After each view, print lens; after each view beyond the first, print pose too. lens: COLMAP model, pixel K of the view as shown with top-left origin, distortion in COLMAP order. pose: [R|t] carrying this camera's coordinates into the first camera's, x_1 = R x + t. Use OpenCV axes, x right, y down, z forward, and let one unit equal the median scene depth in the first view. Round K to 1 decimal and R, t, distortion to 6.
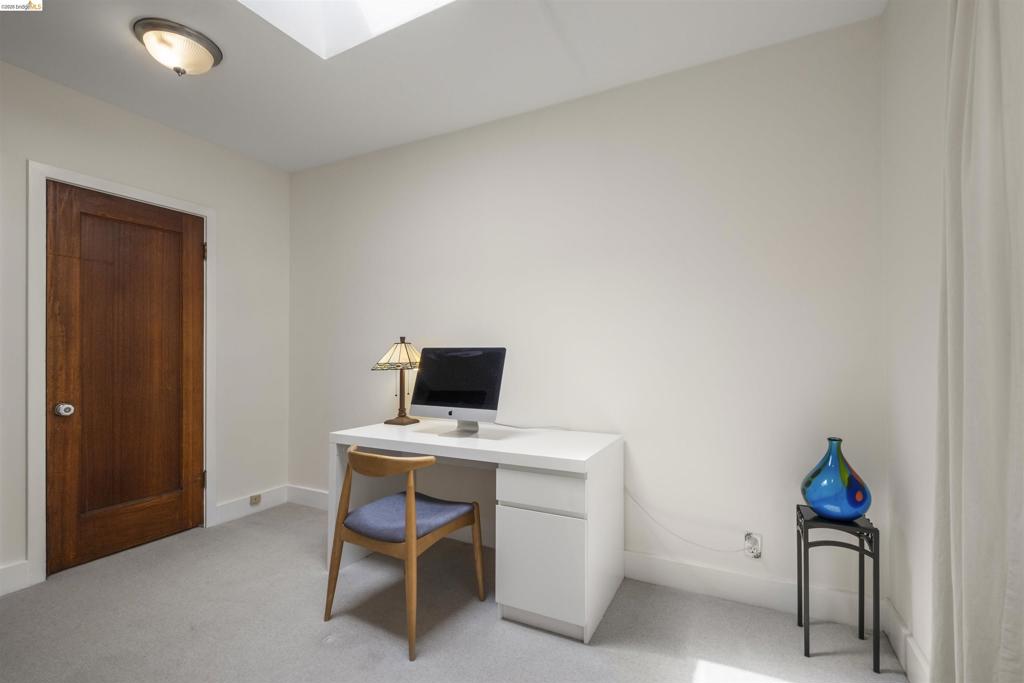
lens RADIAL K [[461.3, 0, 512.7], [0, 461.3, 348.3], [0, 0, 1]] dist [-0.000198, -0.000728]
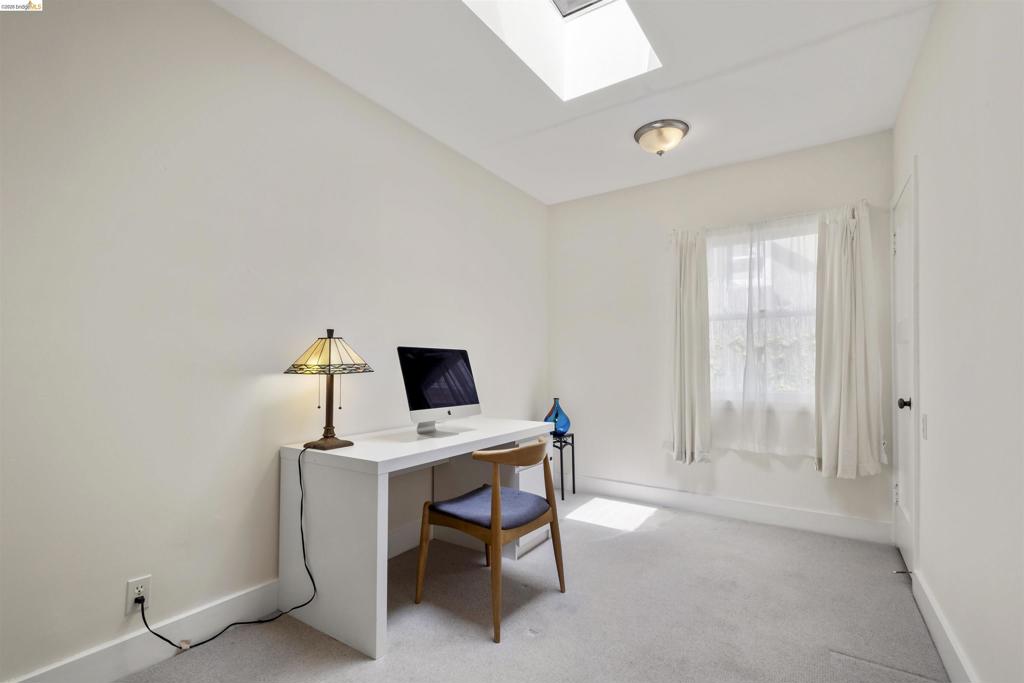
lens RADIAL K [[461.3, 0, 512.7], [0, 461.3, 348.3], [0, 0, 1]] dist [-0.000198, -0.000728]
pose [[0.079029, 0.042698, 0.995958, -1.072053], [-0.014477, 0.999026, -0.041680, 0.035876], [-0.996767, -0.011125, 0.079570, 0.727237]]
